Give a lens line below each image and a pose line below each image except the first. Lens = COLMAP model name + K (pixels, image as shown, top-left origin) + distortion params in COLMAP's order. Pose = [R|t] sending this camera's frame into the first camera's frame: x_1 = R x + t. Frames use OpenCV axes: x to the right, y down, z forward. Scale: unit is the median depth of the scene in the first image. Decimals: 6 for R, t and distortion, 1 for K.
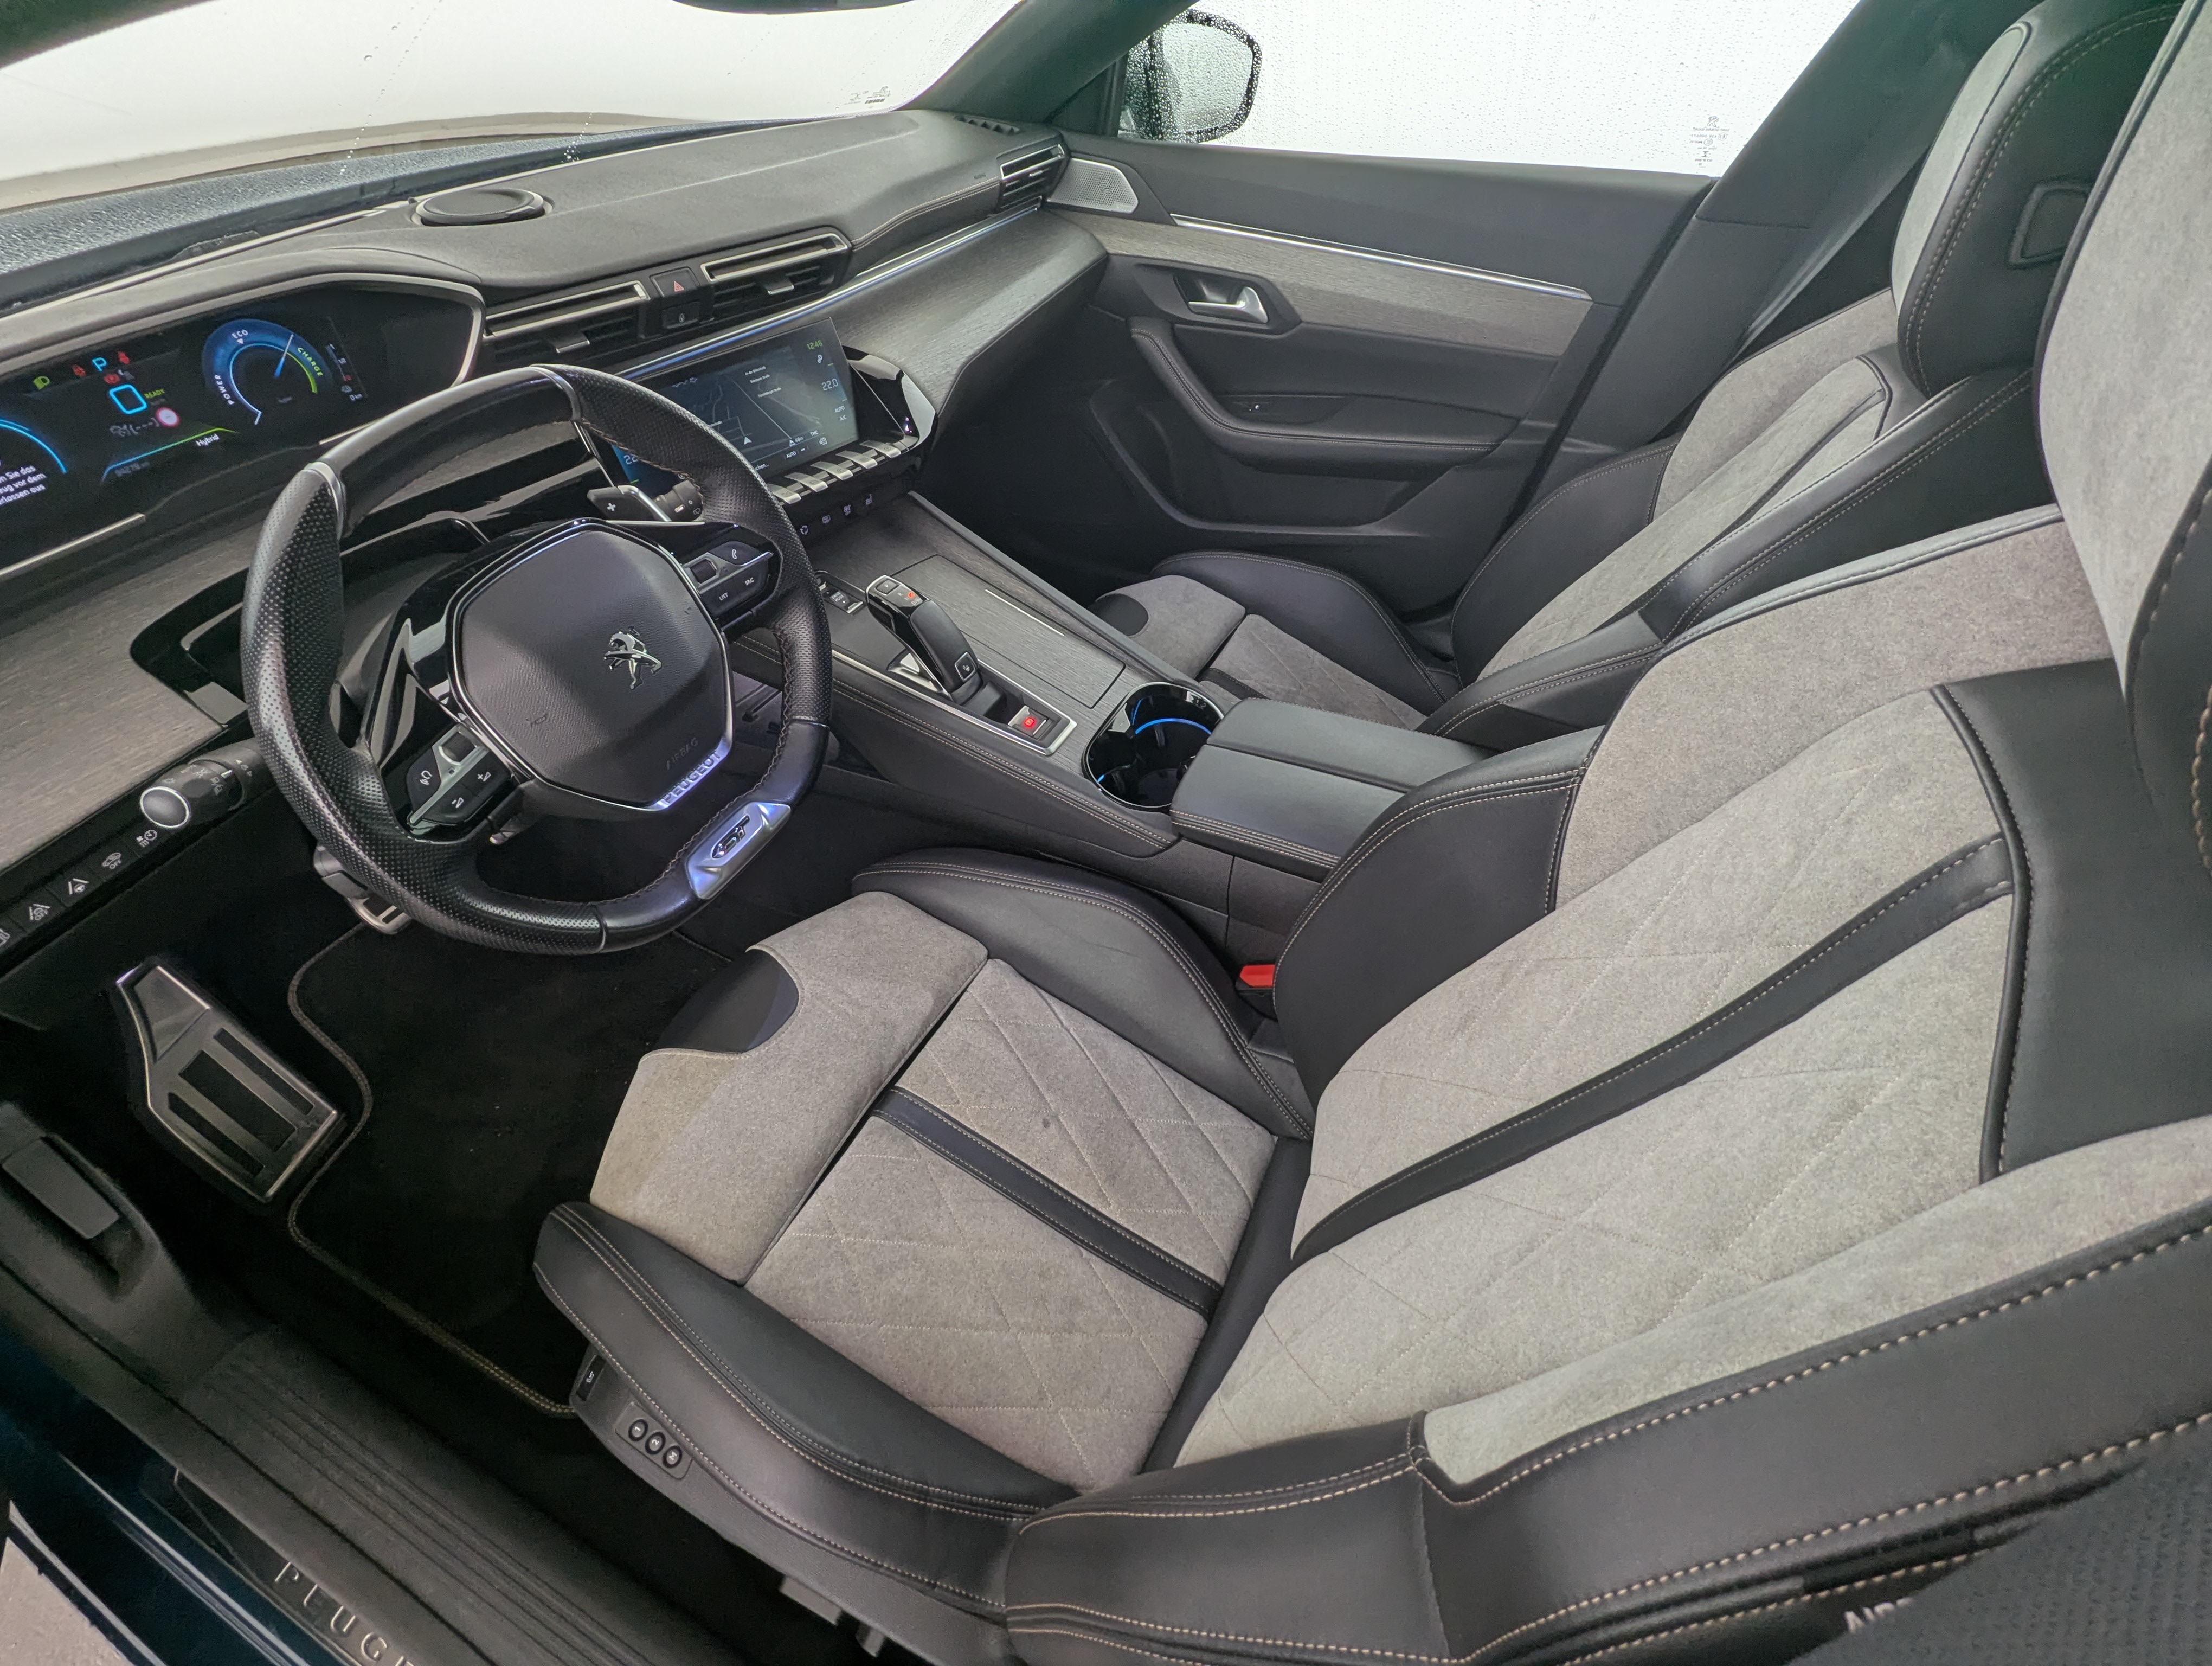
lens RADIAL K [[1051.8, 0, 1107.4], [0, 1051.8, 835.9], [0, 0, 1]] dist [0.002699, -0.001311]
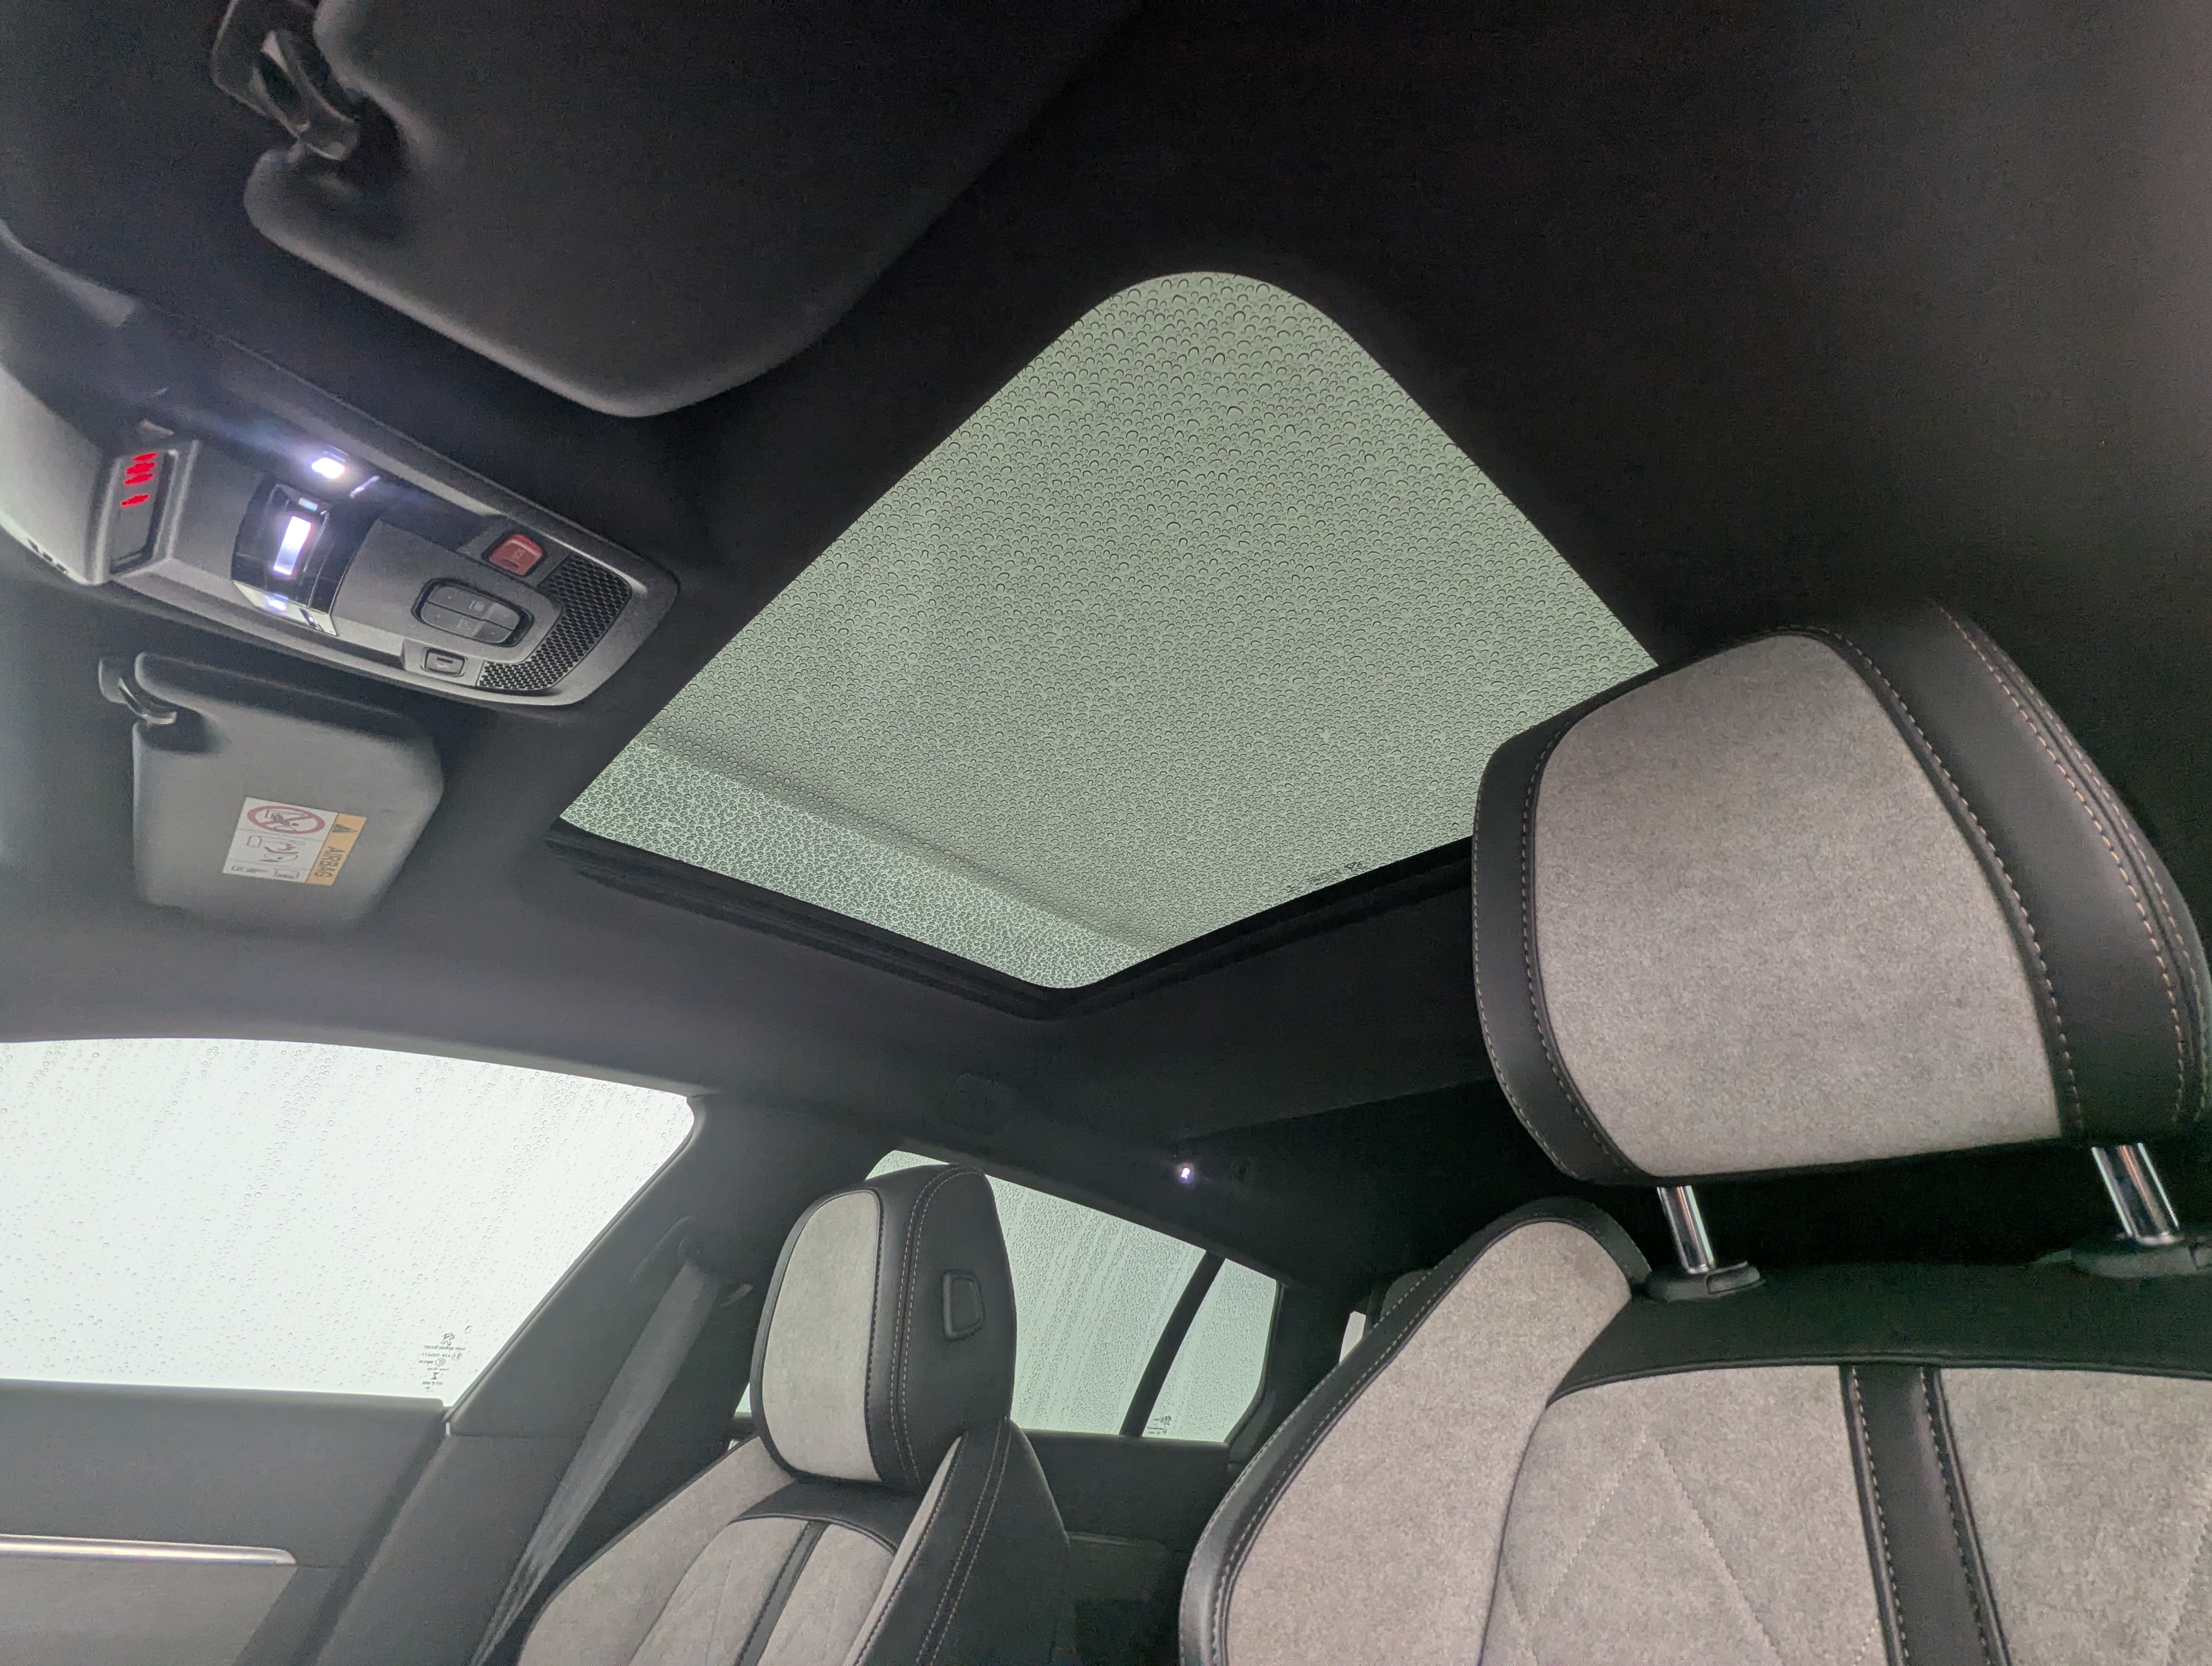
lens RADIAL K [[1051.8, 0, 1112.6], [0, 1051.8, 831.9], [0, 0, 1]] dist [0.002699, -0.001311]
pose [[0.333900, 0.502829, 0.797292, -0.203582], [0.604349, 0.534912, -0.590450, -0.040477], [-0.723376, 0.678994, -0.125277, 0.478141]]
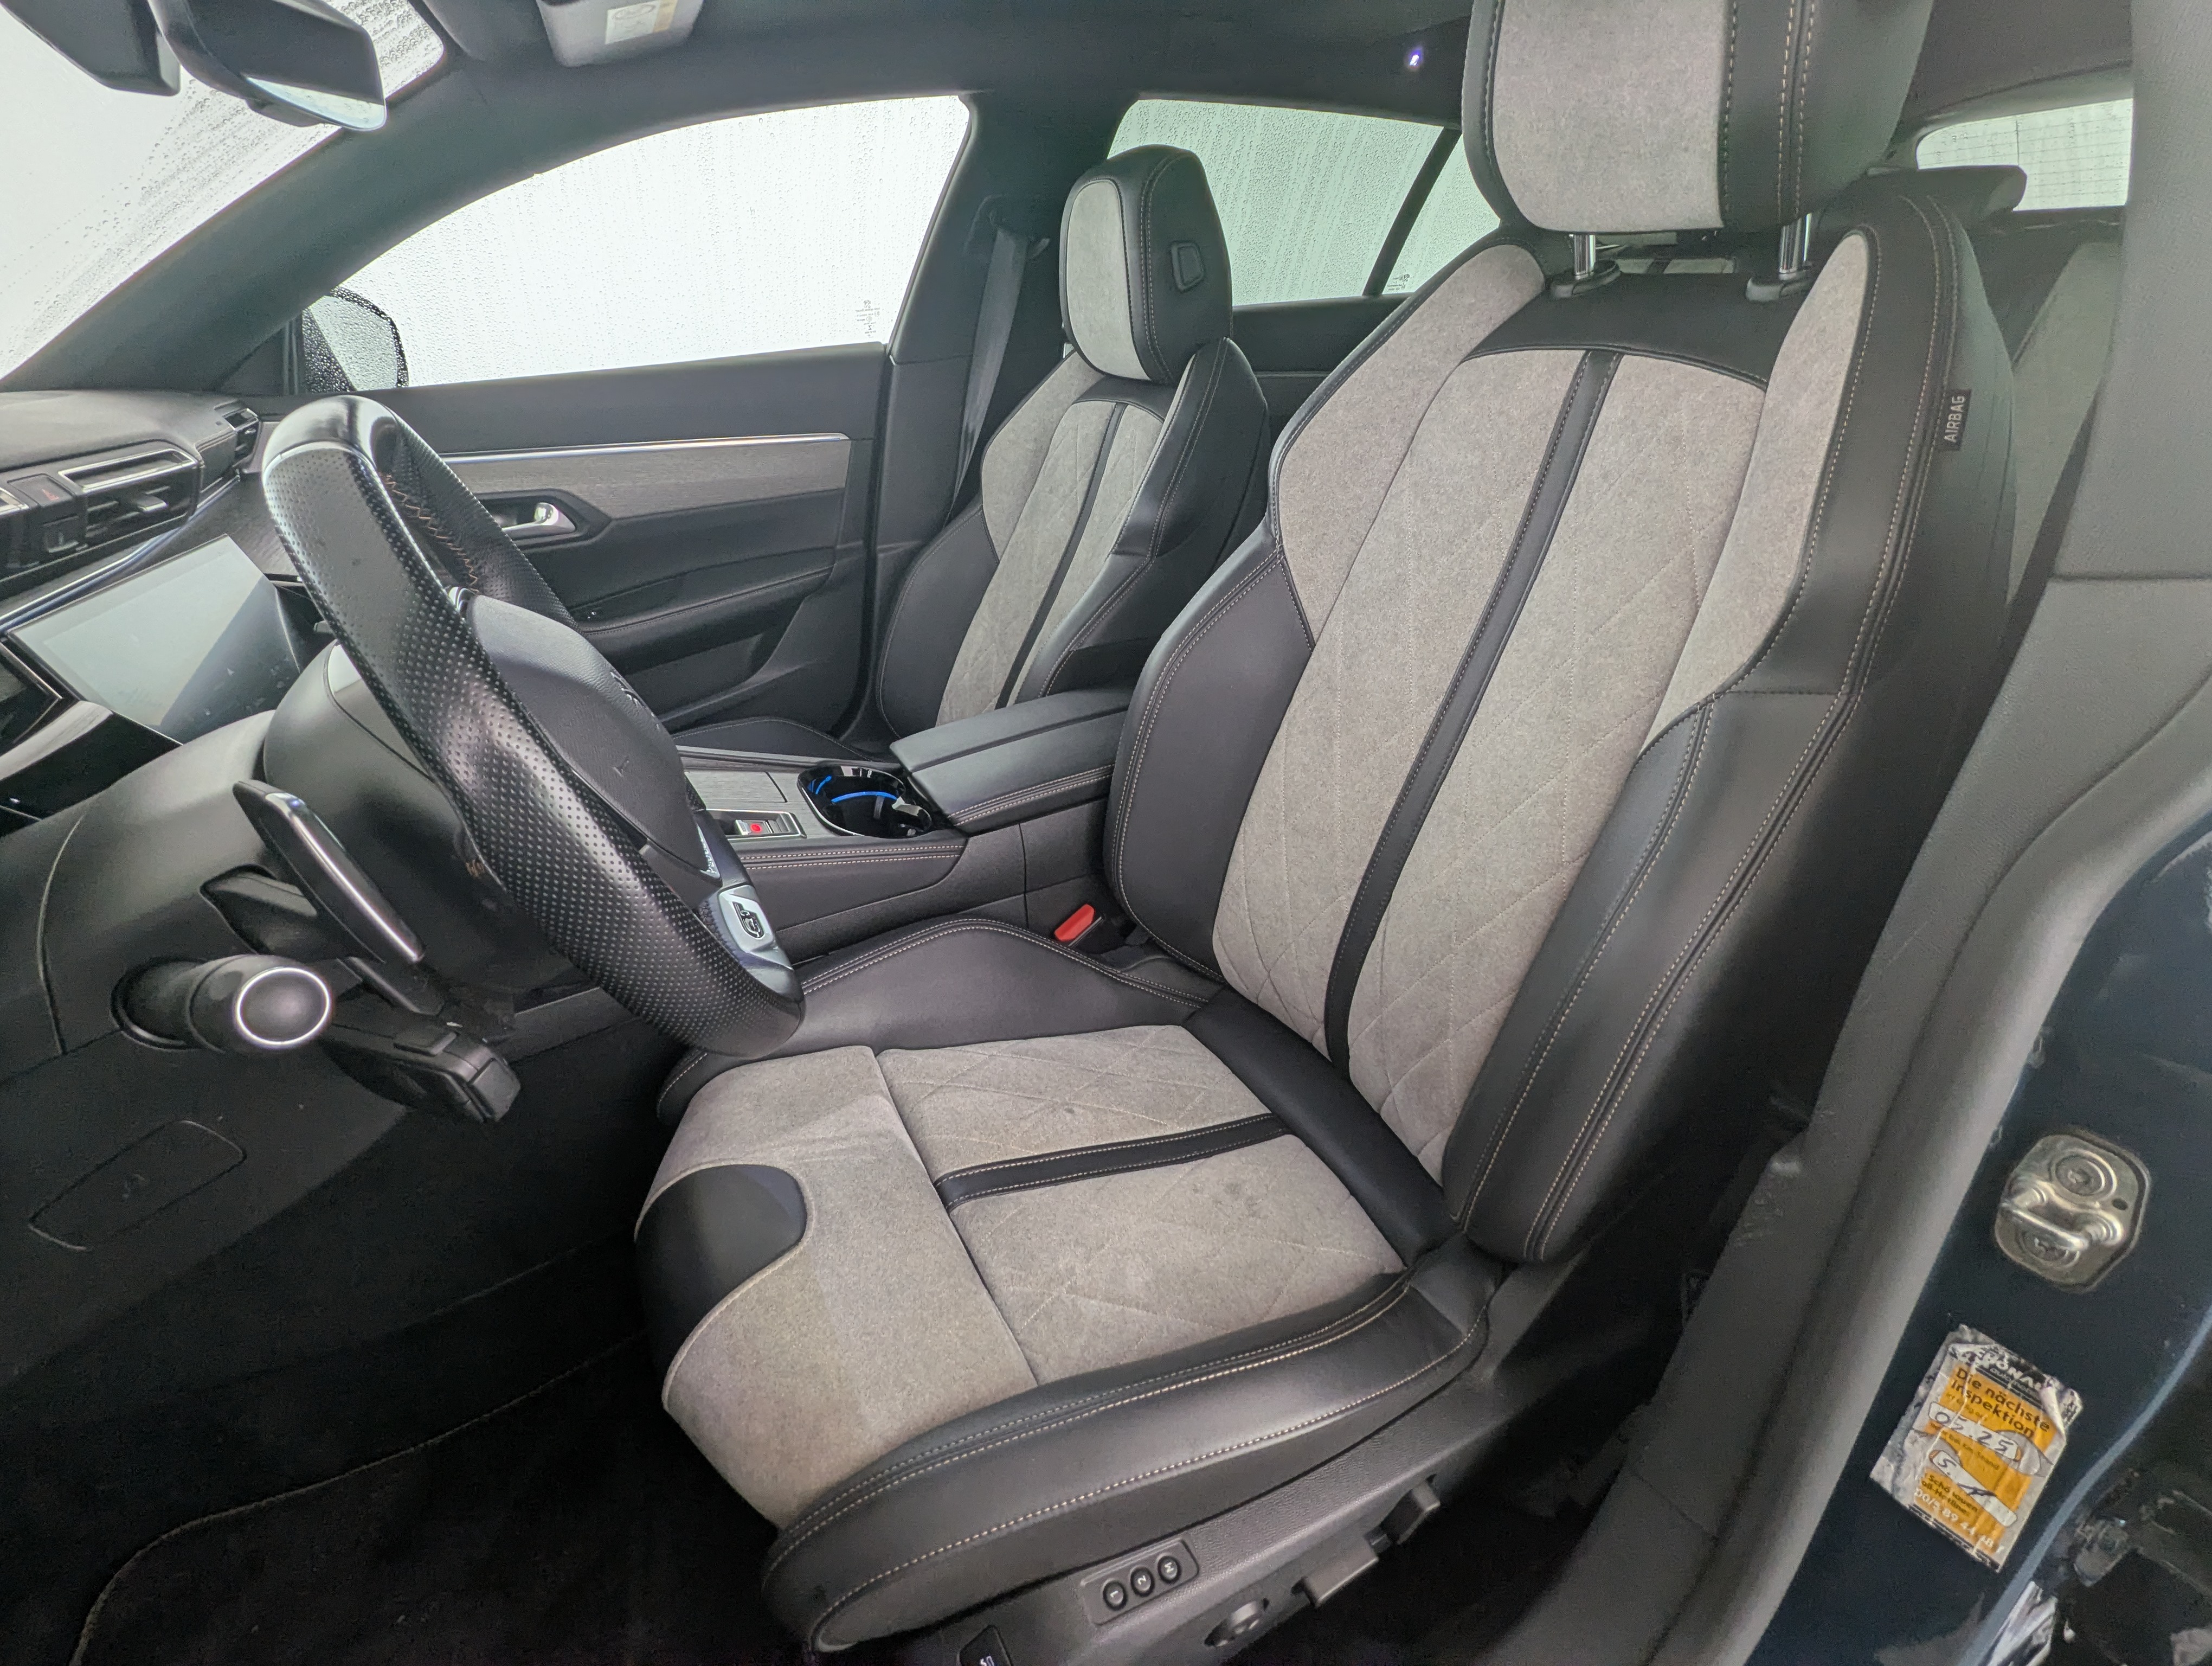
lens RADIAL K [[1051.8, 0, 1103.0], [0, 1051.8, 832.3], [0, 0, 1]] dist [0.002699, -0.001311]
pose [[0.590184, -0.403407, 0.699246, -0.553261], [0.579513, 0.814740, -0.019089, 0.091573], [-0.562003, 0.416488, 0.714626, 0.169427]]
